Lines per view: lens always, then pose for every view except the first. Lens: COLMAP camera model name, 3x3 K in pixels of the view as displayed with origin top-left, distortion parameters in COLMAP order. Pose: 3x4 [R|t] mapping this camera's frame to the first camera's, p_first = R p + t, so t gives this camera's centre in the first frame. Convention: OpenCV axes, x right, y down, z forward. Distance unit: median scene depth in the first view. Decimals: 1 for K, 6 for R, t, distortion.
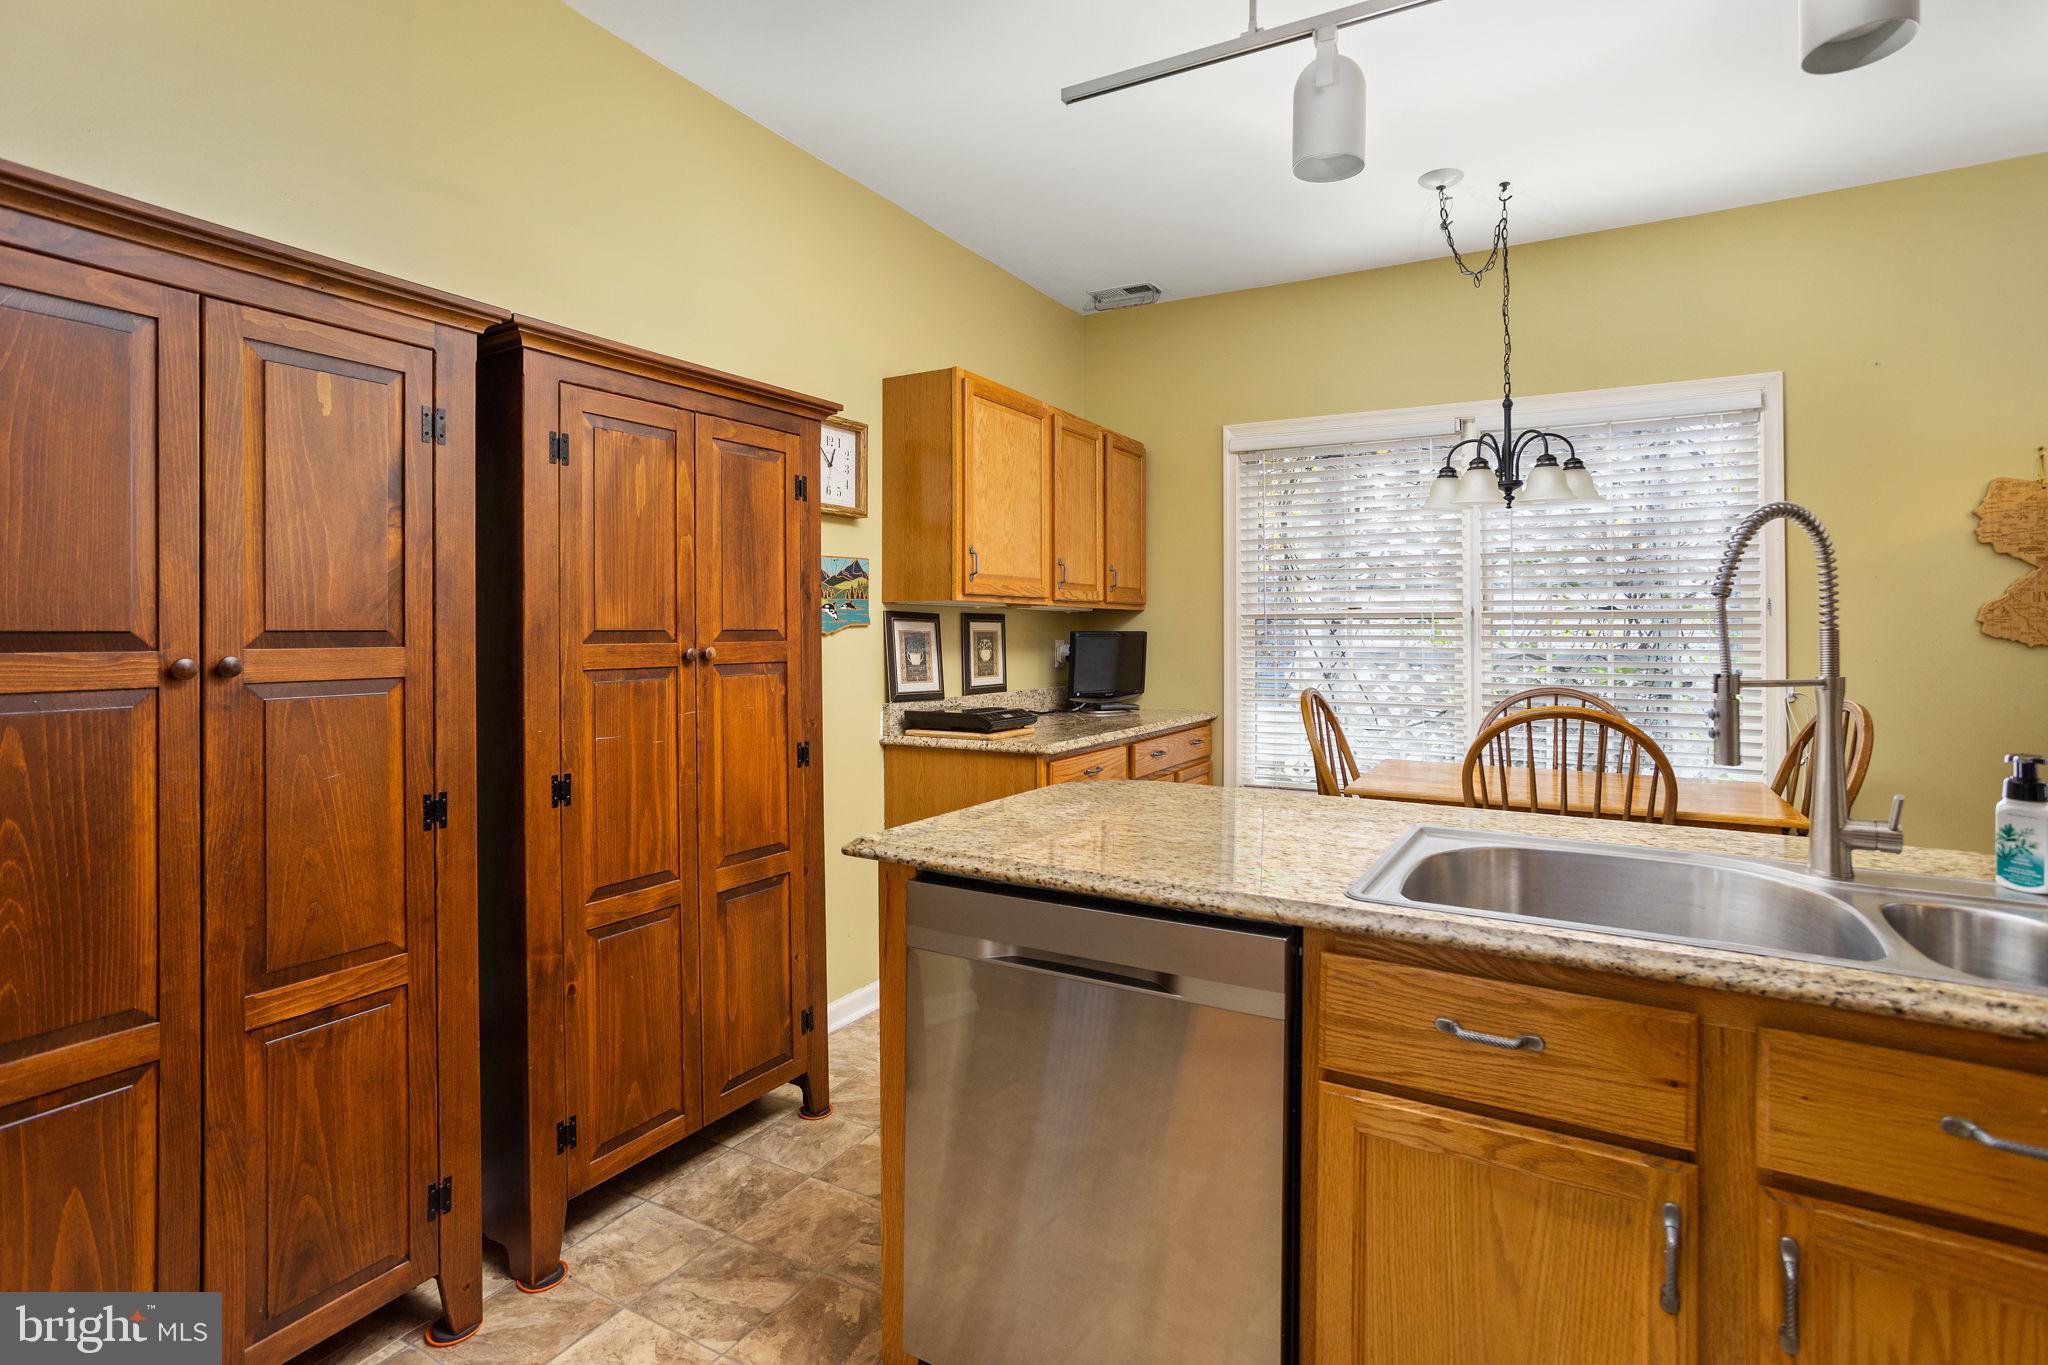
lens RADIAL K [[986.3, 0, 1018.6], [0, 986.3, 633.8], [0, 0, 1]] dist [-0.073260, 0.033728]
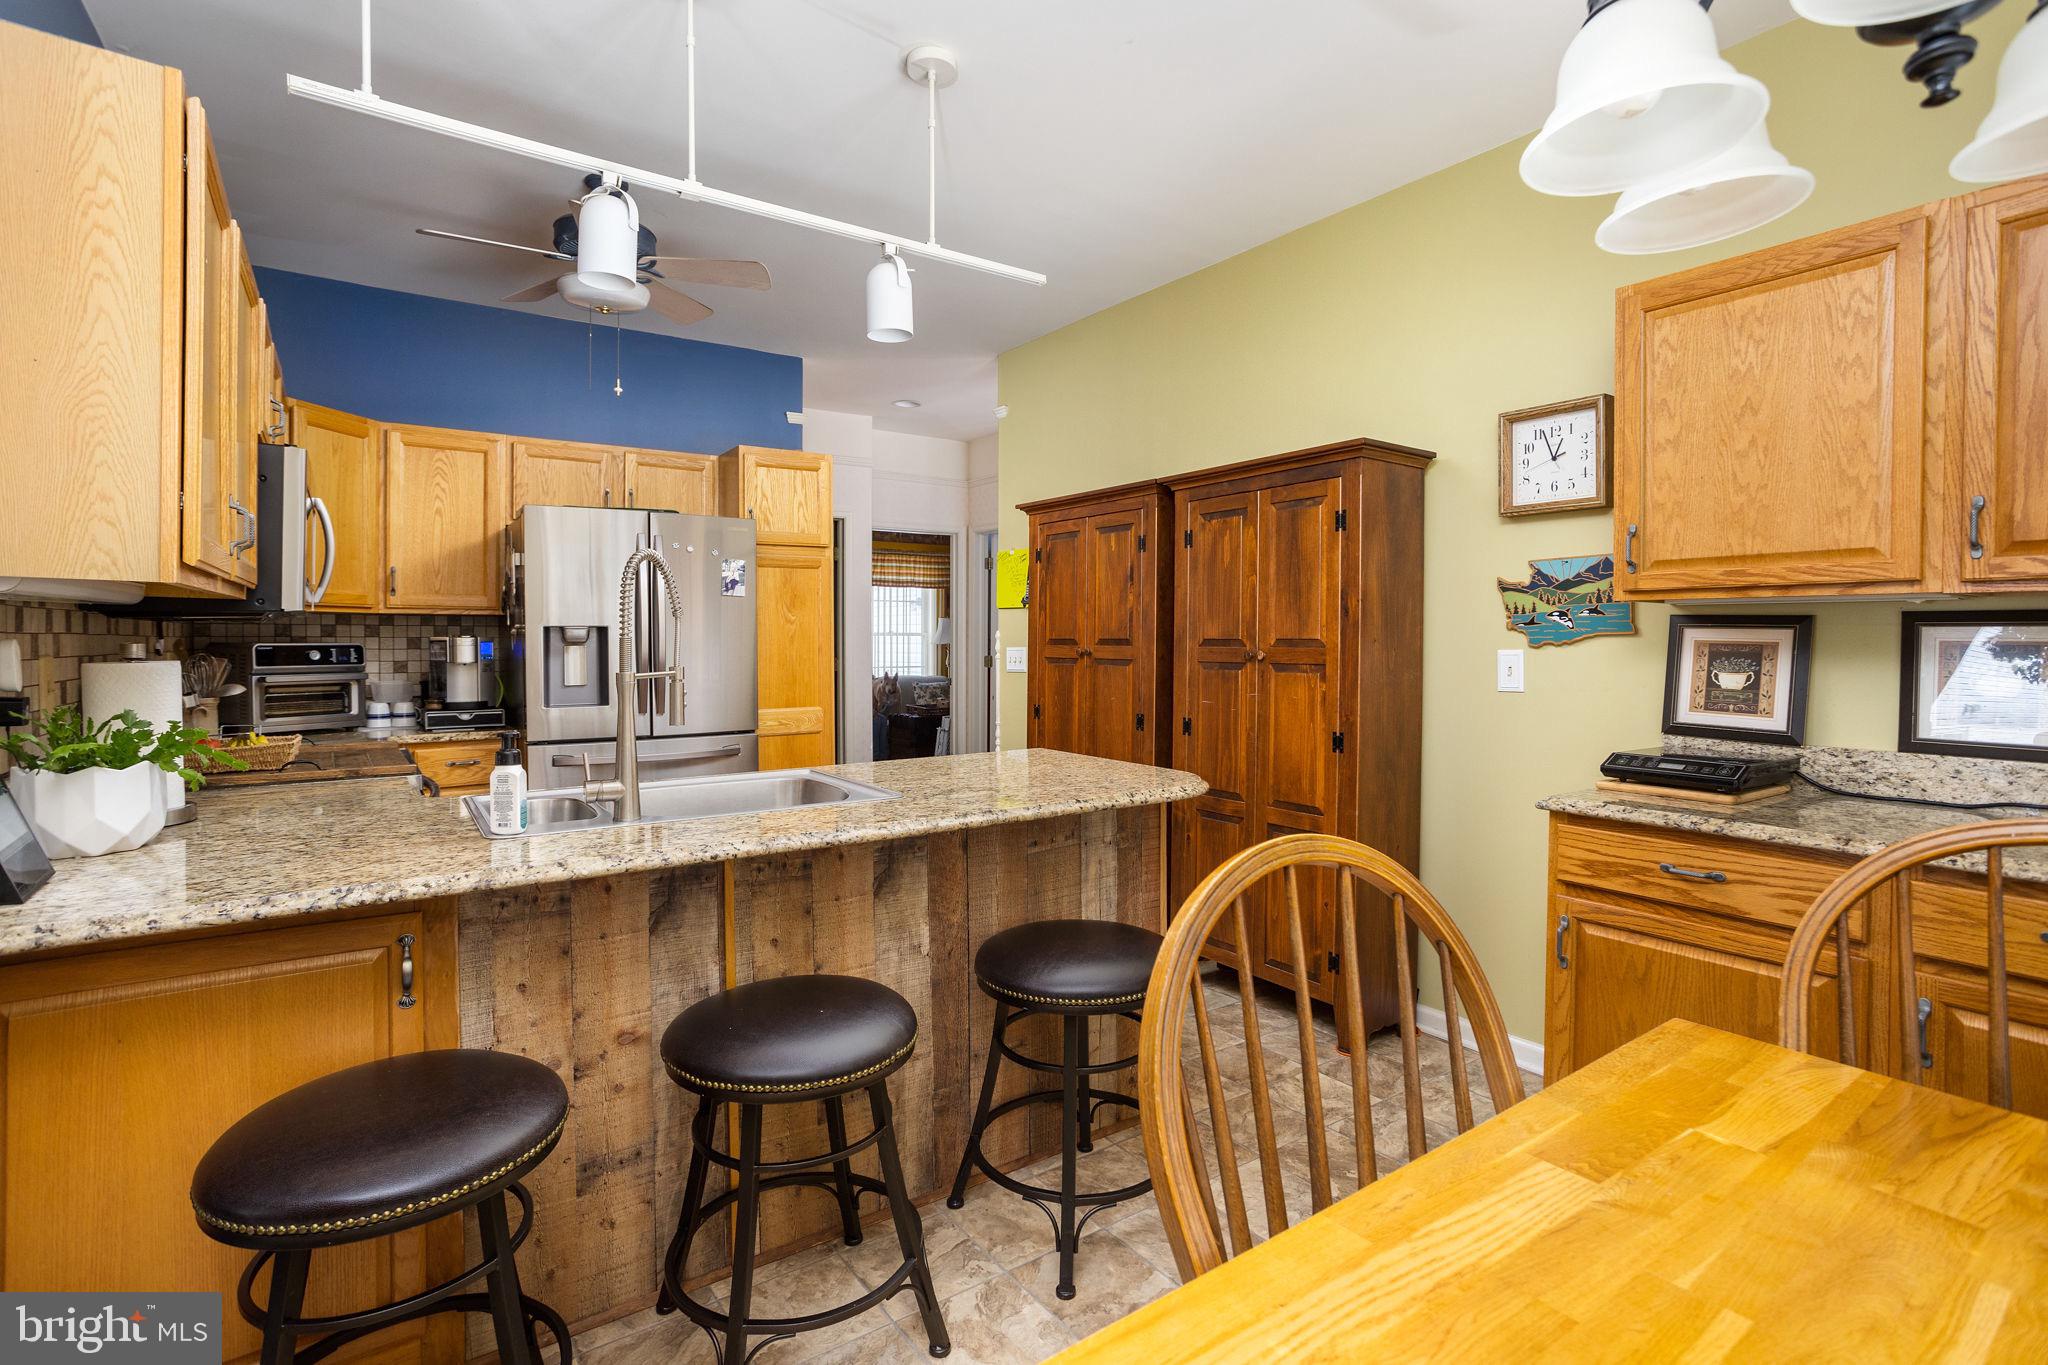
lens RADIAL K [[983.5, 0, 996.6], [0, 983.5, 656.9], [0, 0, 1]] dist [-0.052460, 0.033166]
pose [[-0.436879, 0.015402, -0.899388, 0.816689], [-0.006666, 0.999771, 0.020359, -0.002628], [0.899496, 0.014890, -0.436676, 0.900929]]
